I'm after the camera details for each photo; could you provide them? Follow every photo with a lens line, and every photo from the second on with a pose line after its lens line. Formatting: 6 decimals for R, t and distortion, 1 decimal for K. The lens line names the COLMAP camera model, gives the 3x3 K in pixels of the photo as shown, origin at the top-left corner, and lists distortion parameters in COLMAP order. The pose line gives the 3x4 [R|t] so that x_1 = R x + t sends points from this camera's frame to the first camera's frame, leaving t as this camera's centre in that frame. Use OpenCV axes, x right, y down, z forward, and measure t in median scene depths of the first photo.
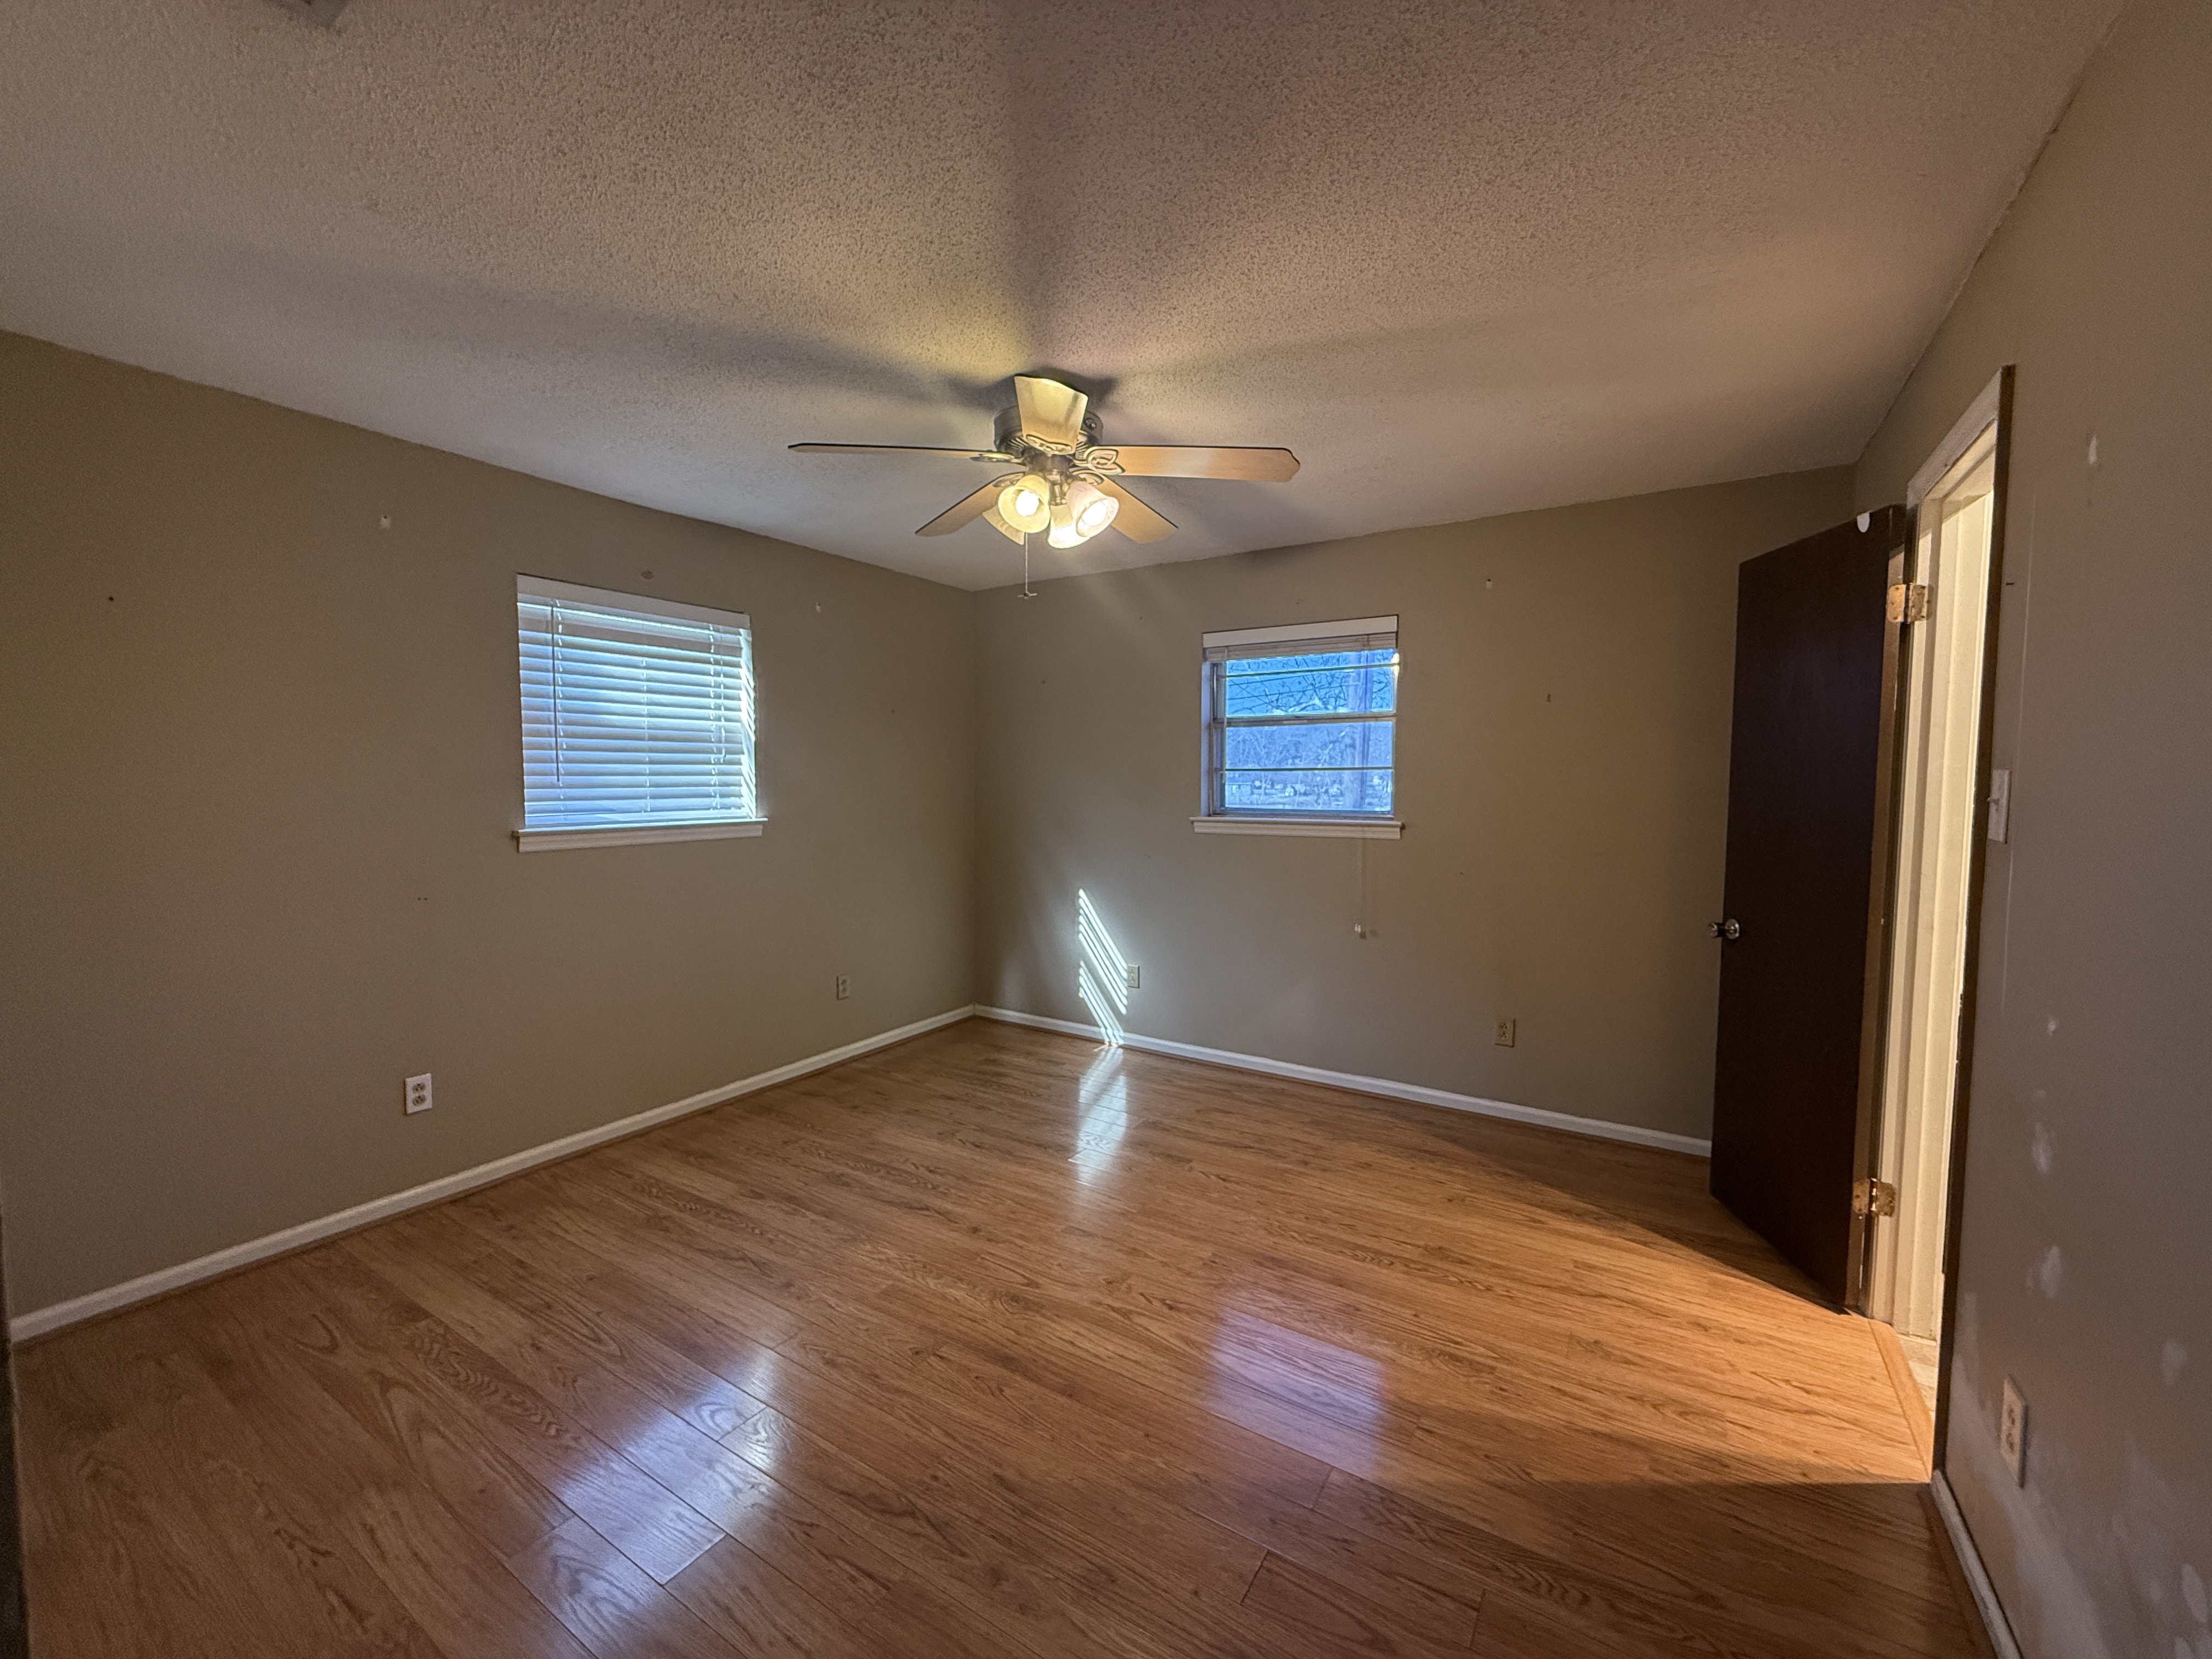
lens RADIAL K [[883.2, 0, 1103.1], [0, 883.2, 828.4], [0, 0, 1]] dist [0.002464, 0.000154]
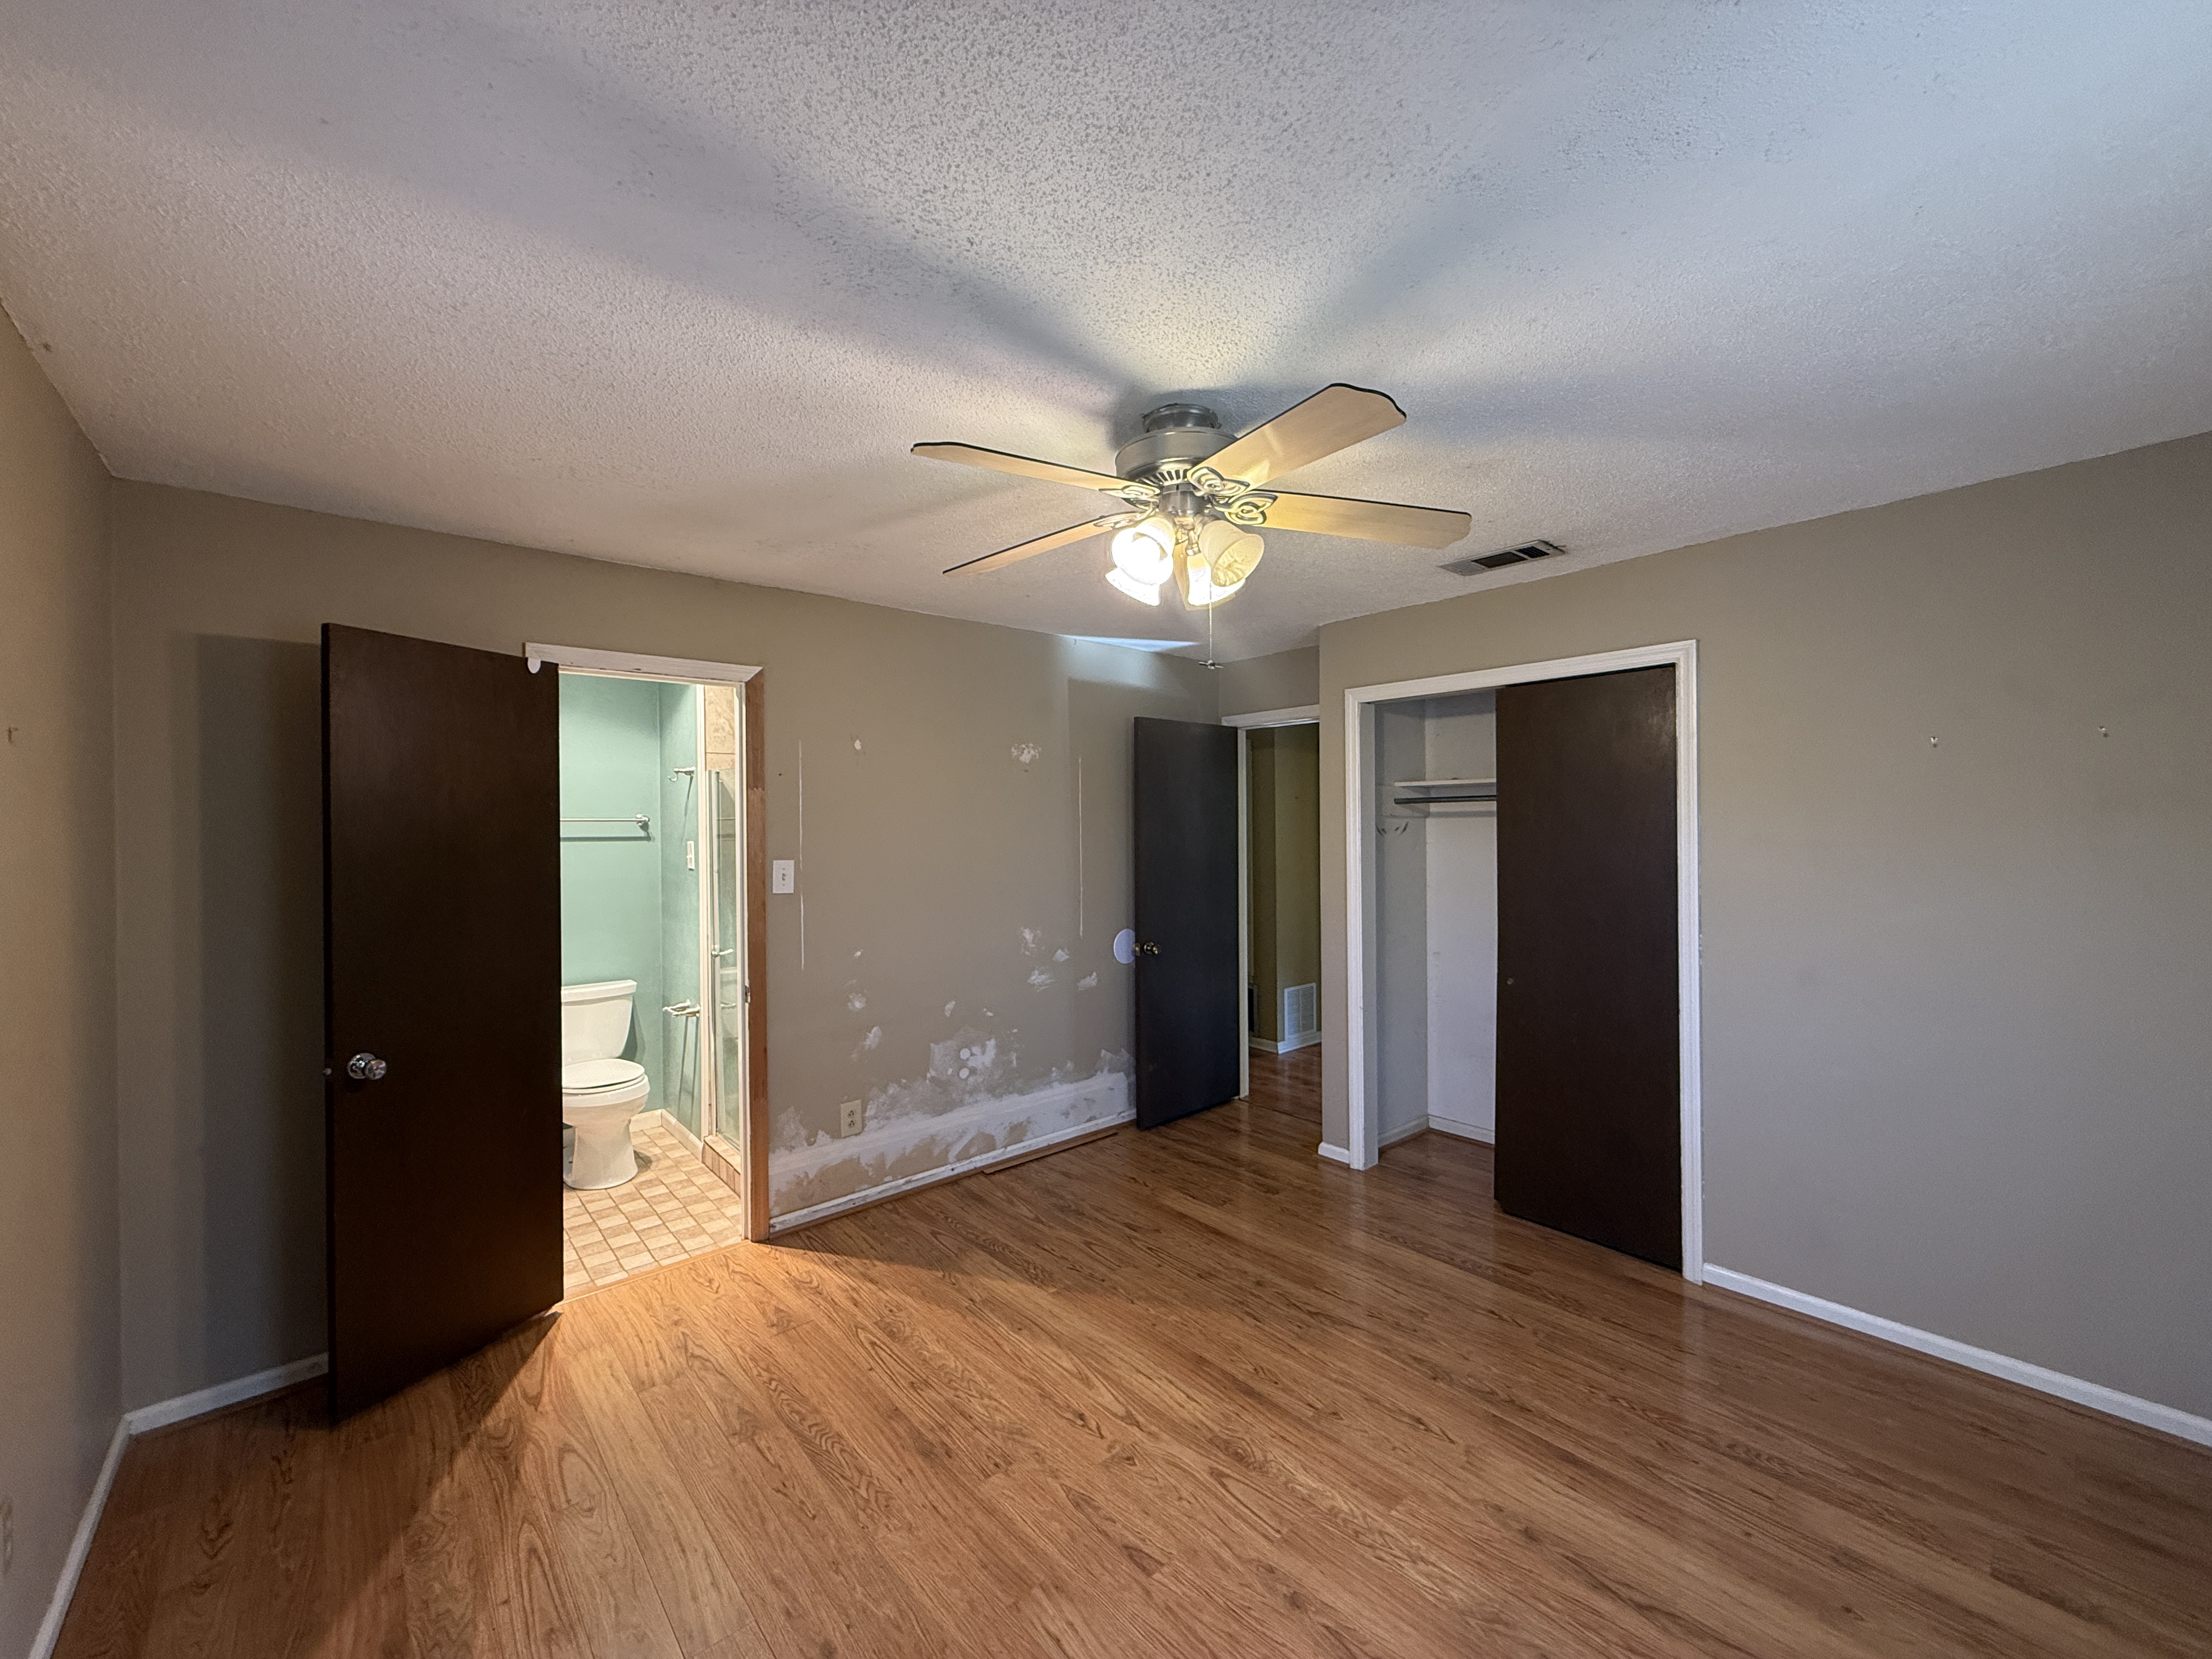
lens RADIAL K [[883.2, 0, 1101.9], [0, 883.2, 834.1], [0, 0, 1]] dist [0.002464, 0.000154]
pose [[-0.957616, 0.005860, 0.287988, -0.234657], [0.026890, 0.997246, 0.069122, -0.173183], [-0.286789, 0.073936, -0.955136, 1.900465]]
